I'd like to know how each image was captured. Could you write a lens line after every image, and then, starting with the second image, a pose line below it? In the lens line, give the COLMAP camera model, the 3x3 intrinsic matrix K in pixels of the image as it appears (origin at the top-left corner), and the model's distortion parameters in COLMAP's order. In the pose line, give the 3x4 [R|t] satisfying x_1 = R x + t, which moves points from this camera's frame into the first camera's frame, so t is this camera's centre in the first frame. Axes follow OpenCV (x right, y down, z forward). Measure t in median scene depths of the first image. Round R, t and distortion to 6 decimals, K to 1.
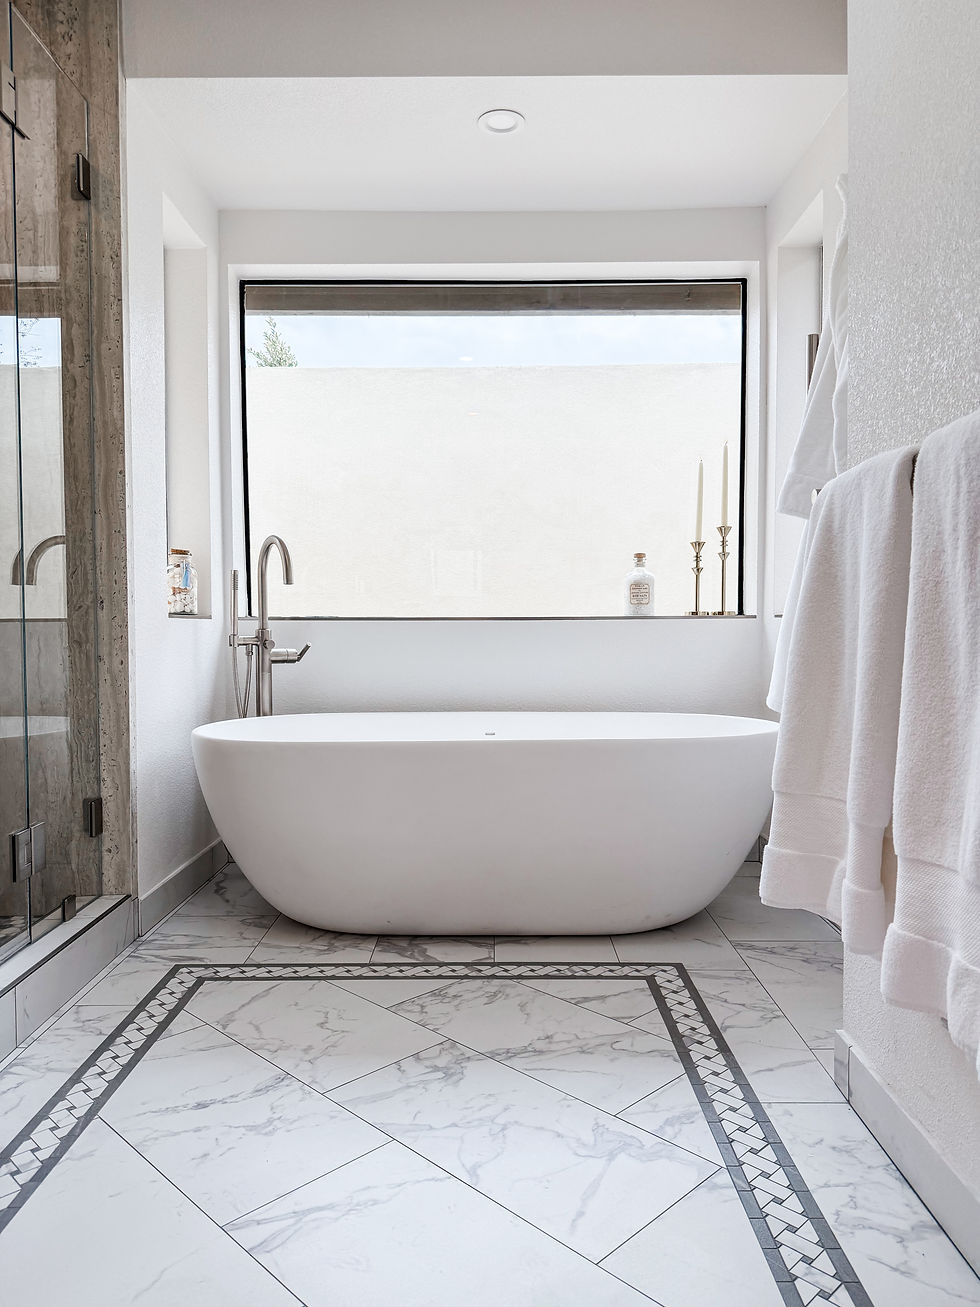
lens RADIAL K [[922.5, 0, 490.6], [0, 922.5, 645.1], [0, 0, 1]] dist [0.083091, -0.126983]
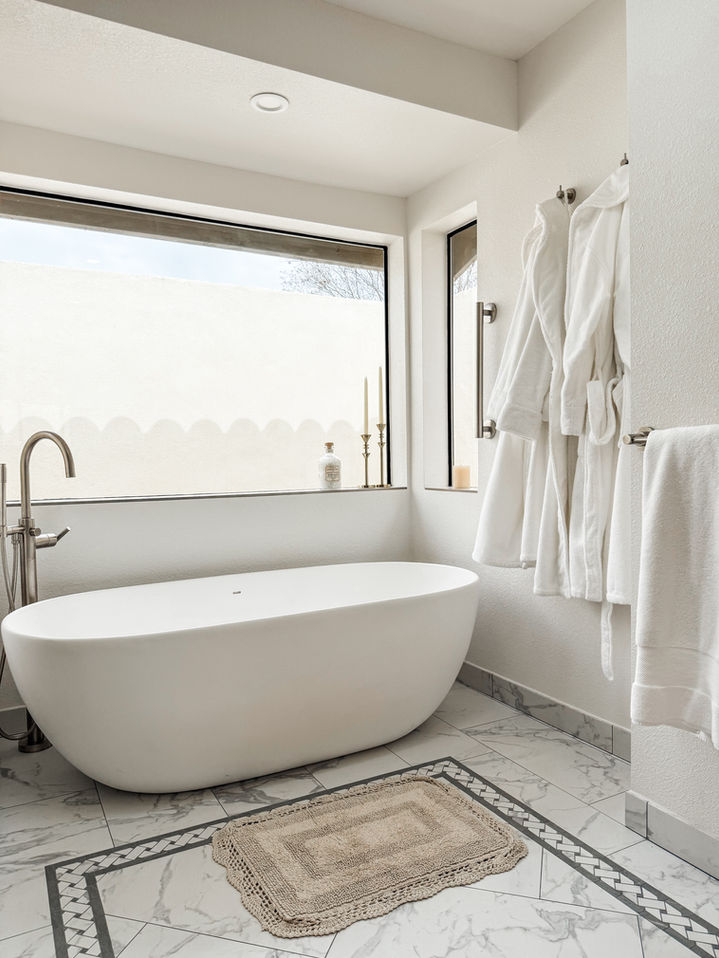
lens RADIAL K [[678.4, 0, 359.5], [0, 678.4, 479.0], [0, 0, 1]] dist [0.001462, -0.008565]
pose [[0.876490, -0.025946, 0.480720, -0.375939], [0.022409, 0.999663, 0.013096, -0.082917], [-0.480898, -0.000706, 0.876776, 0.182444]]
